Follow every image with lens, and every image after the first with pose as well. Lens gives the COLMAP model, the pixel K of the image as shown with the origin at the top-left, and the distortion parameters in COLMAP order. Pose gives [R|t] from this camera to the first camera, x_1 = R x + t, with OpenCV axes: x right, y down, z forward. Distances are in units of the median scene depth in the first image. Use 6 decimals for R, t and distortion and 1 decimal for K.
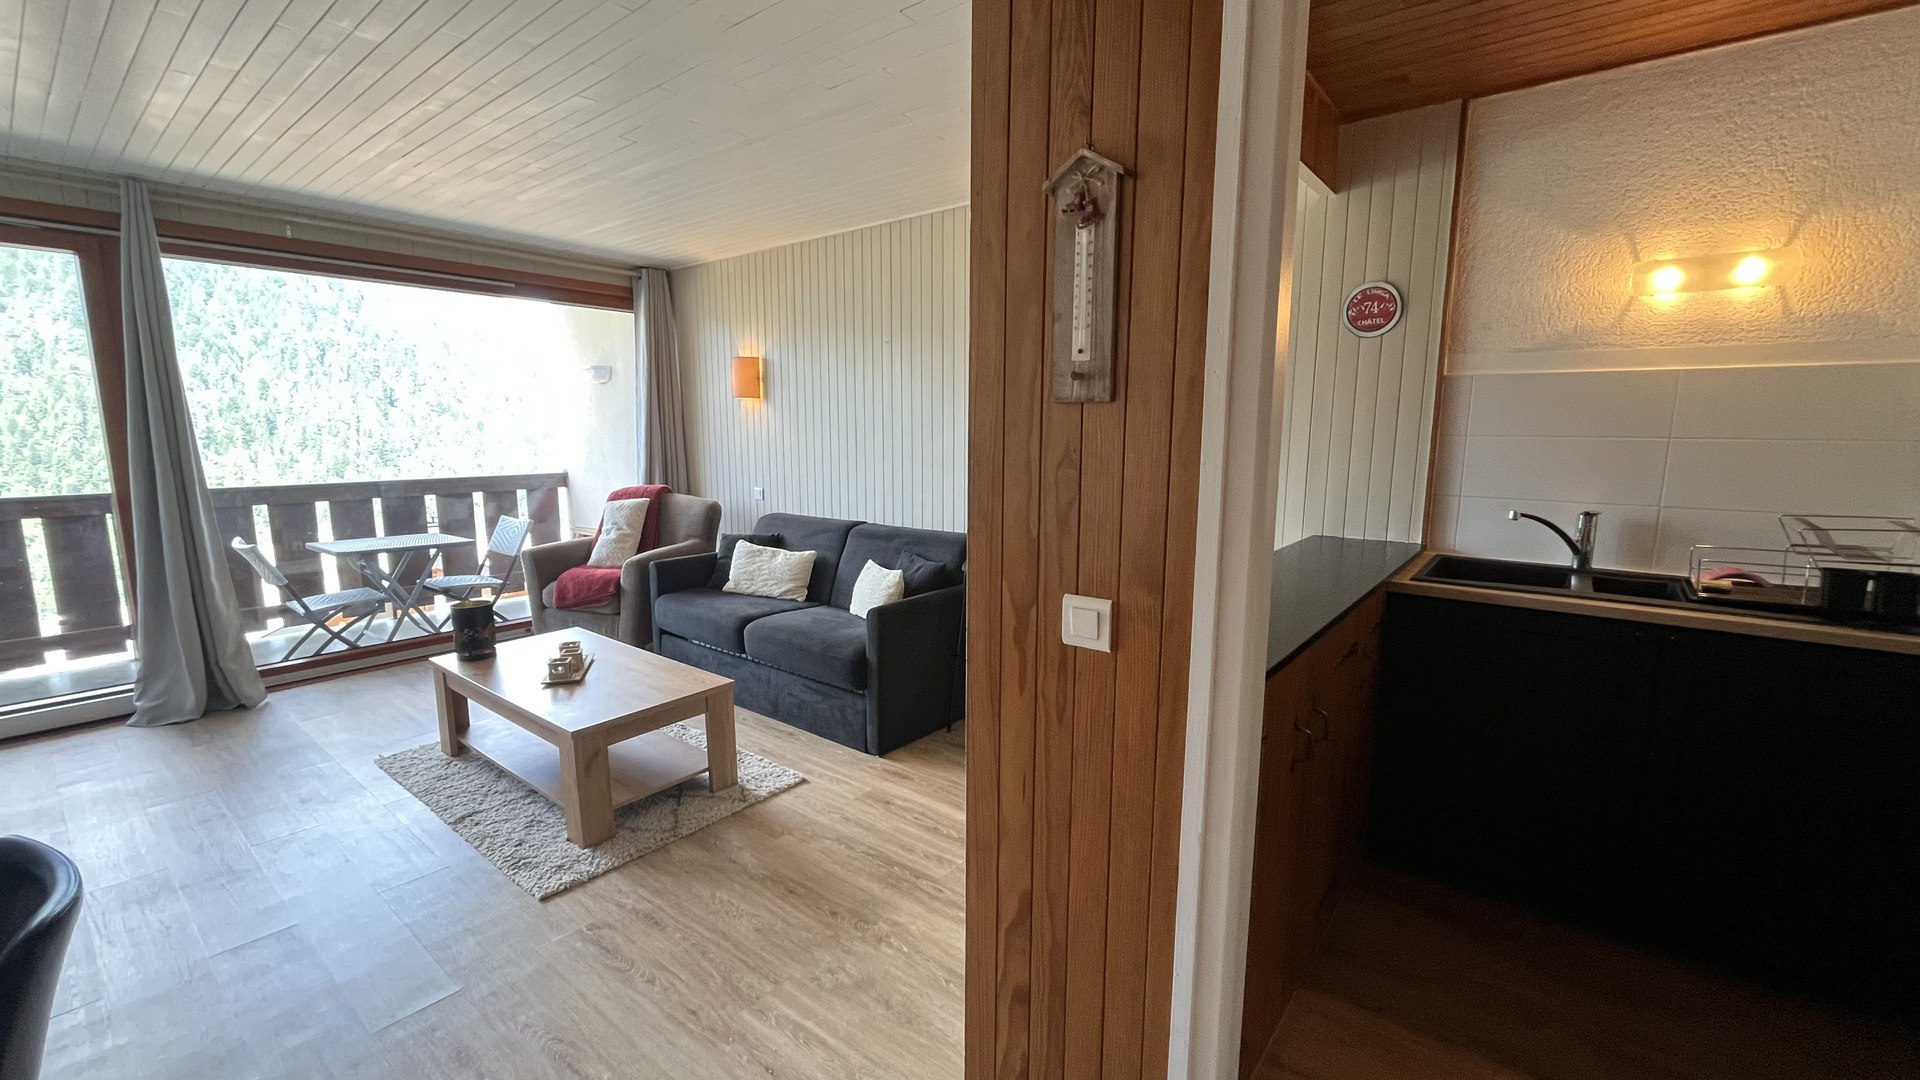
lens RADIAL K [[773.9, 0, 957.2], [0, 773.9, 545.4], [0, 0, 1]] dist [-0.002449, -0.000529]
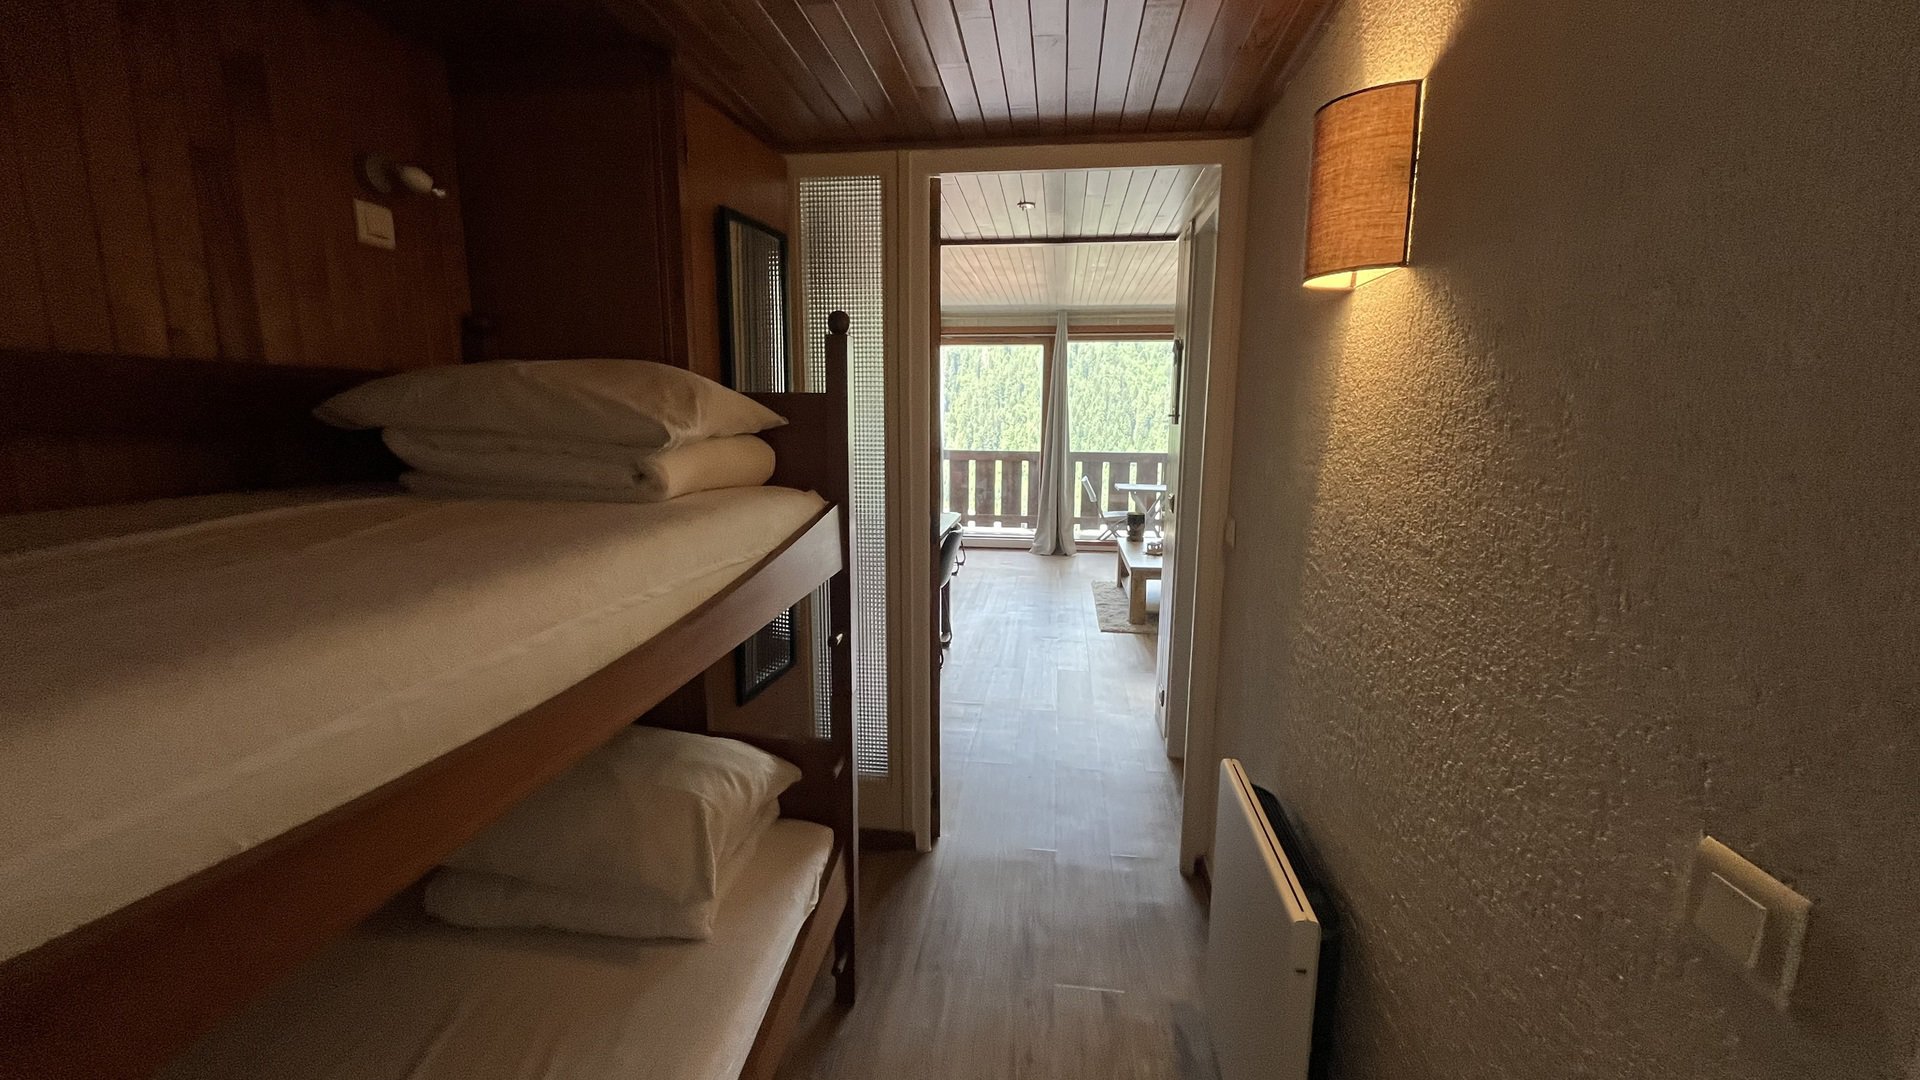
lens RADIAL K [[773.9, 0, 957.2], [0, 773.9, 545.4], [0, 0, 1]] dist [-0.002449, -0.000529]
pose [[0.514790, 0.147908, -0.844461, 0.725846], [-0.134622, 0.986732, 0.090761, 0.034682], [0.846681, 0.066960, 0.527872, -0.378966]]
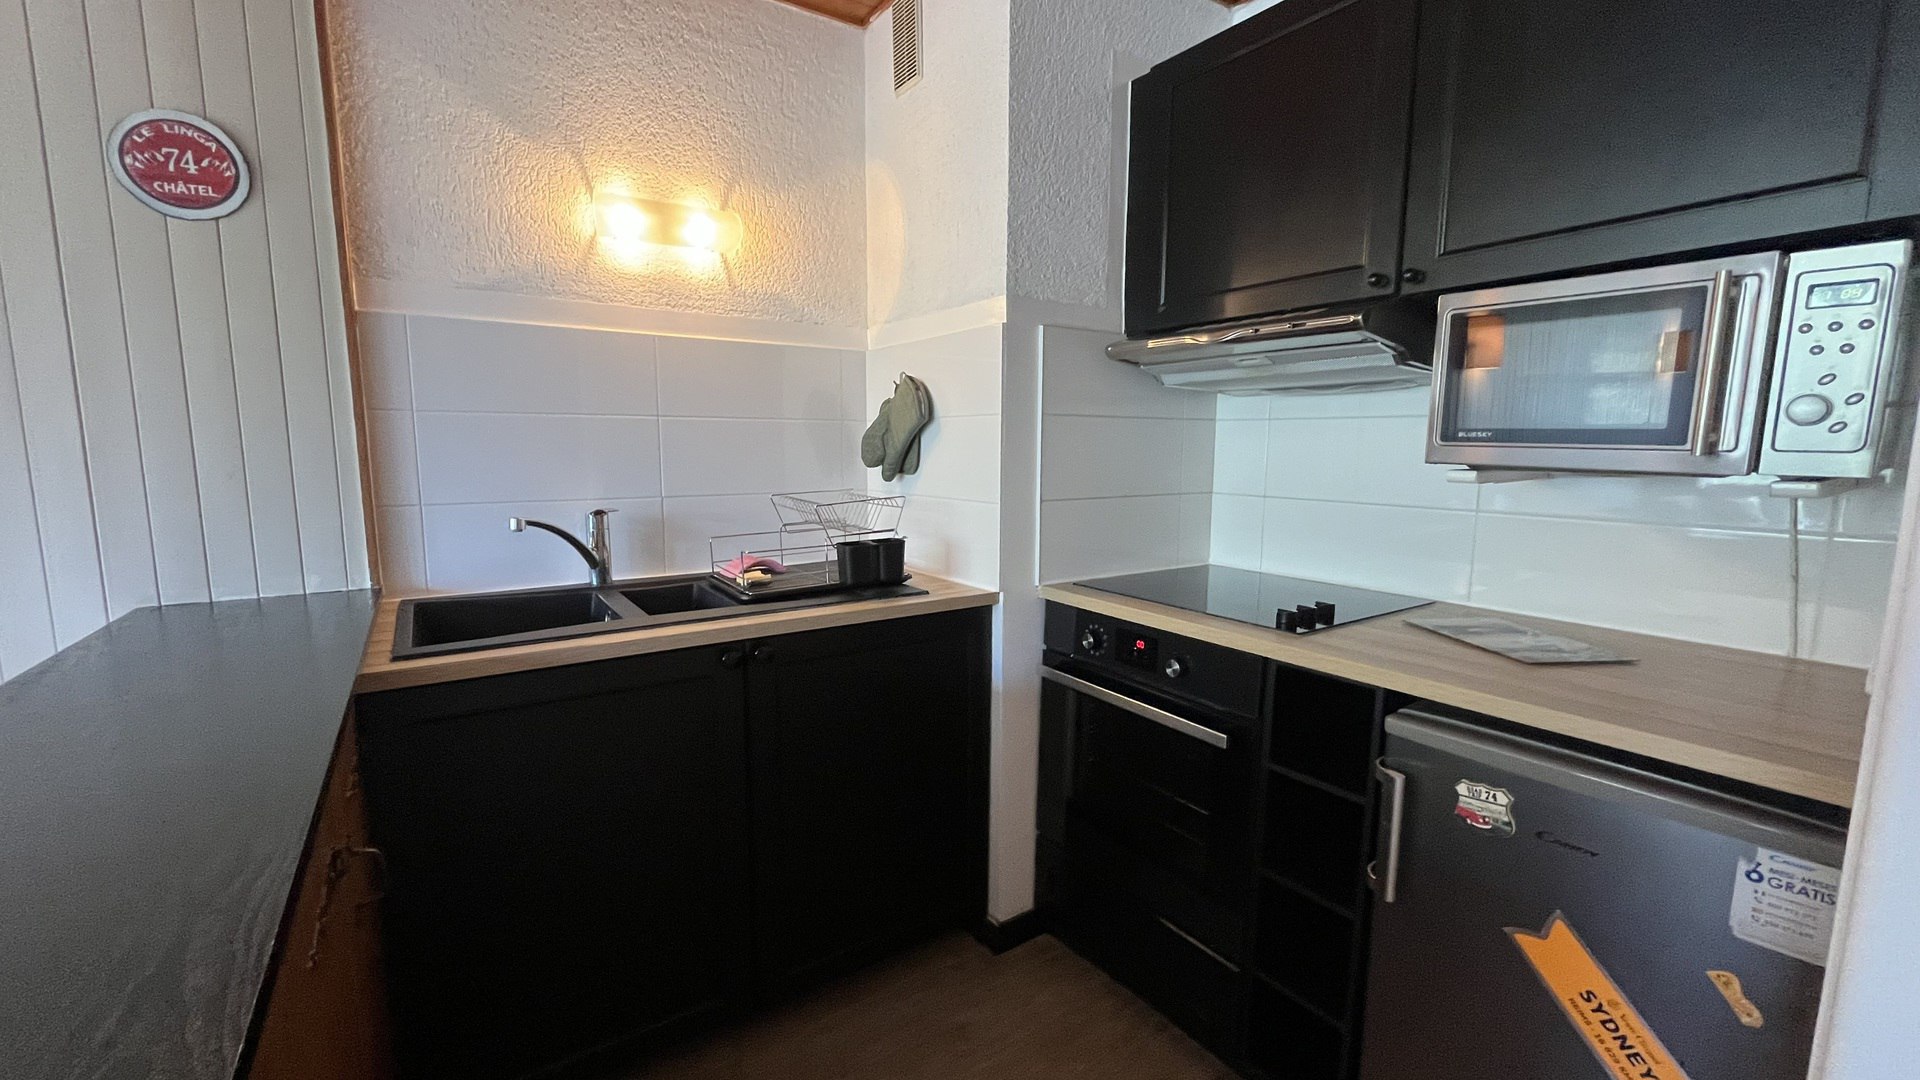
lens RADIAL K [[773.9, 0, 957.2], [0, 773.9, 545.4], [0, 0, 1]] dist [-0.002449, -0.000529]
pose [[0.297188, -0.129114, 0.946049, 0.126136], [0.143856, 0.985560, 0.089316, -0.017372], [-0.943920, 0.109551, 0.311471, 0.282713]]
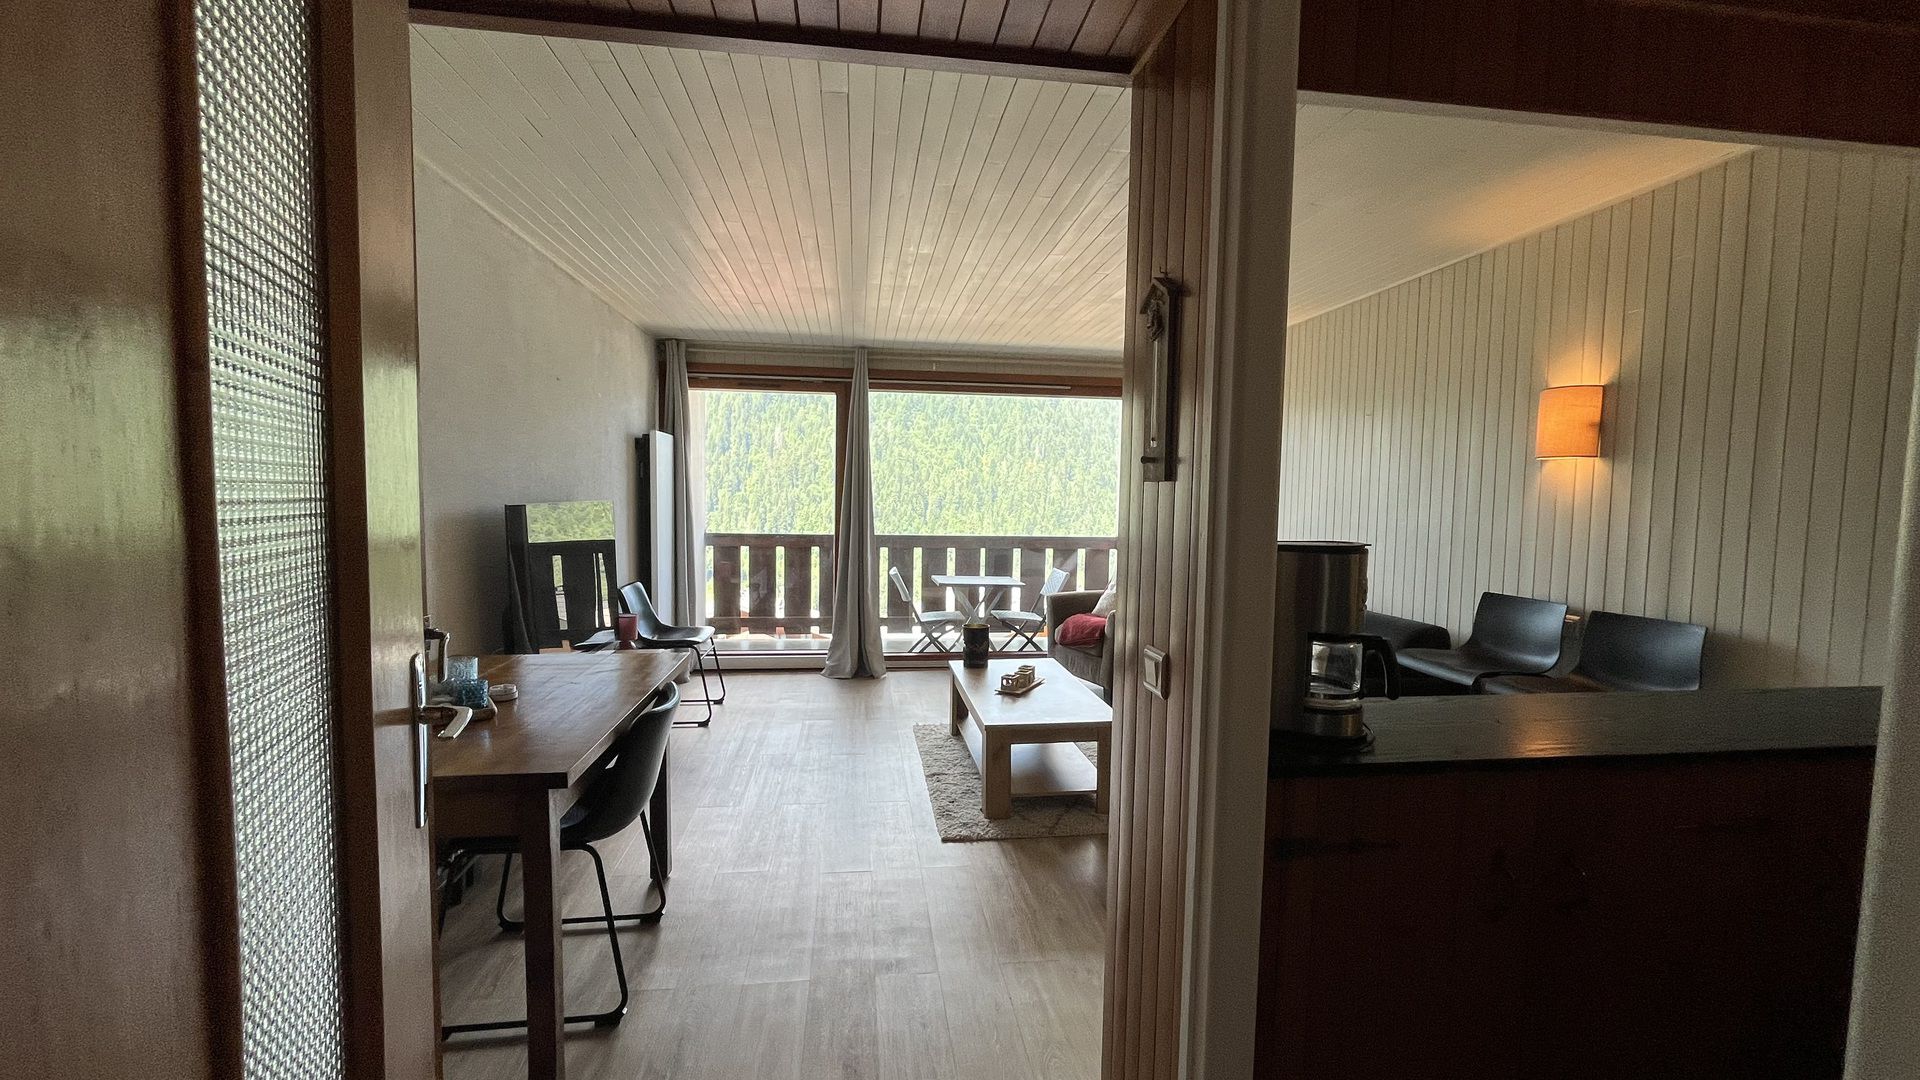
lens RADIAL K [[773.9, 0, 957.2], [0, 773.9, 545.4], [0, 0, 1]] dist [-0.002449, -0.000529]
pose [[0.718831, 0.056127, -0.692915, 0.250250], [-0.120355, 0.991732, -0.044526, 0.000256], [0.684687, 0.115402, 0.719643, -0.016584]]
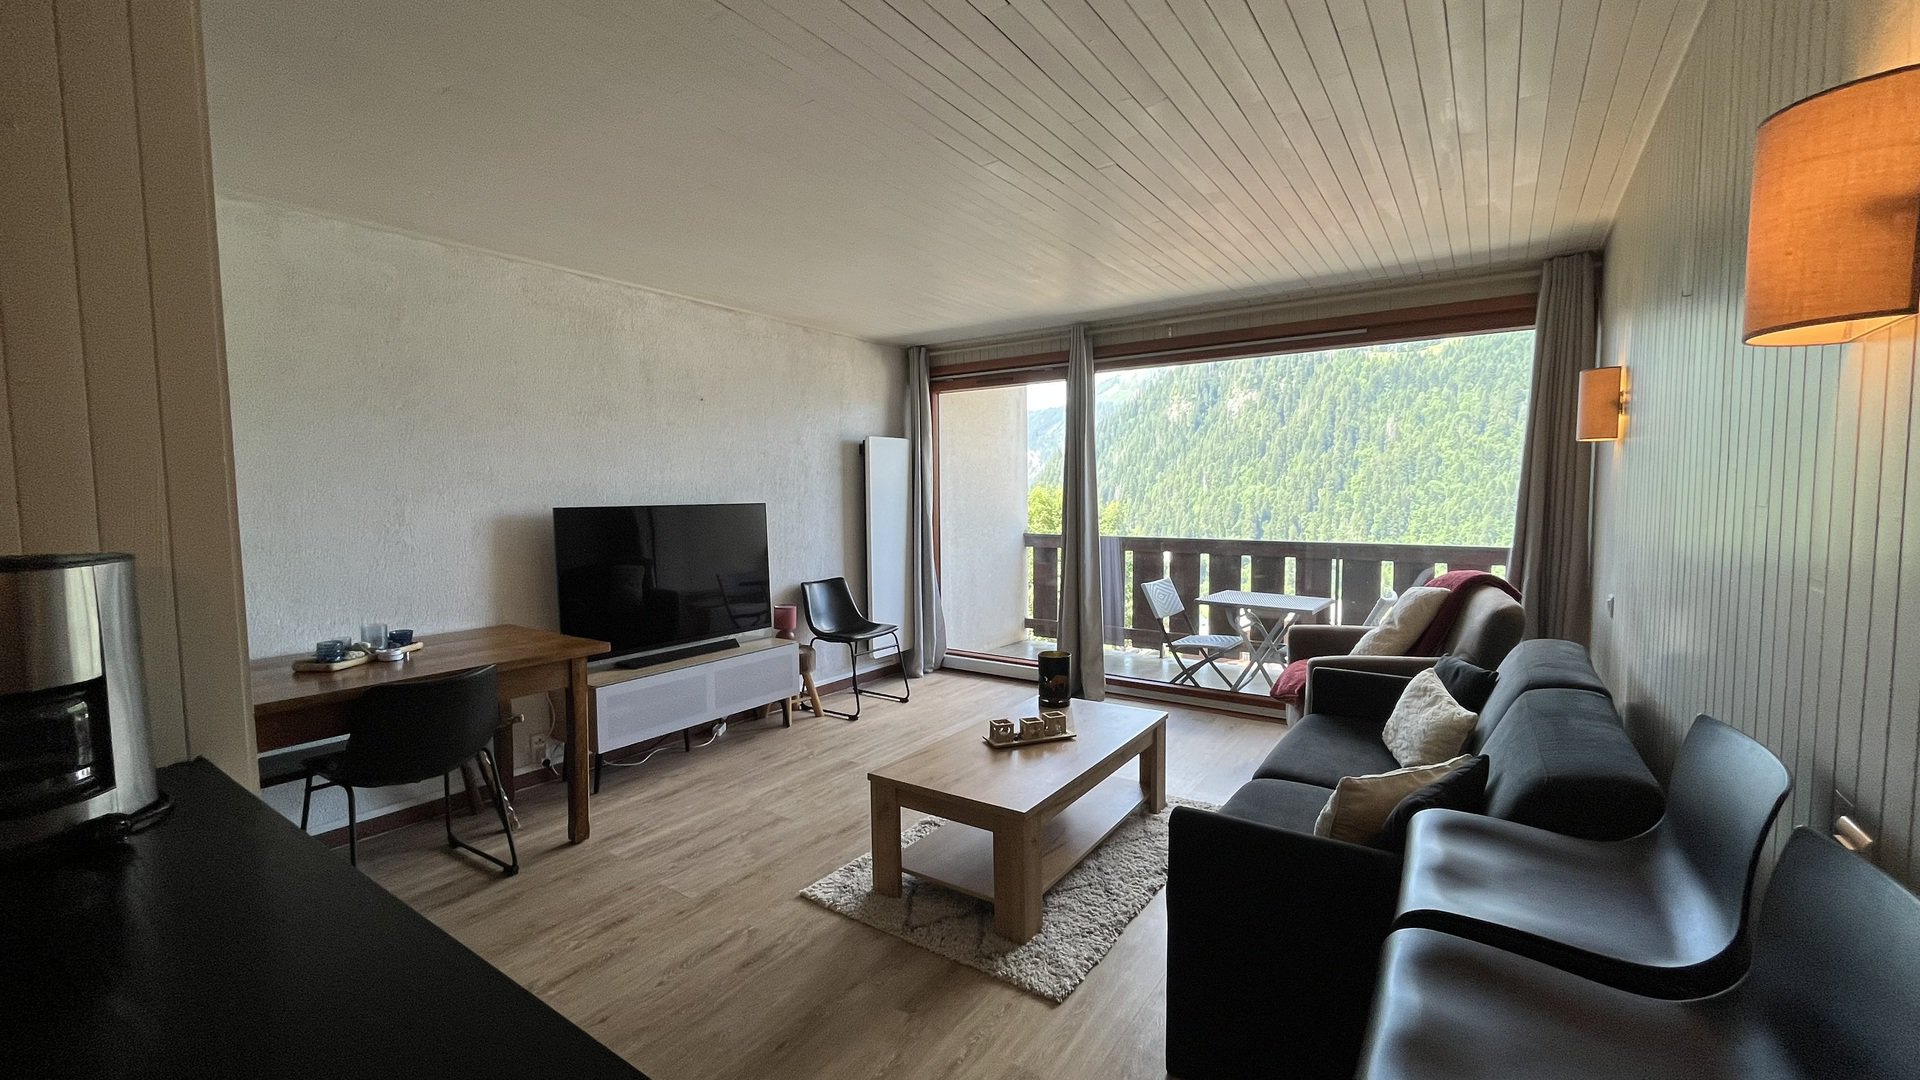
lens RADIAL K [[773.9, 0, 957.2], [0, 773.9, 545.4], [0, 0, 1]] dist [-0.002449, -0.000529]
pose [[0.064746, 0.067035, -0.995648, 0.380624], [-0.144621, 0.987838, 0.057104, -0.103549], [0.987367, 0.140294, 0.073653, 0.675376]]
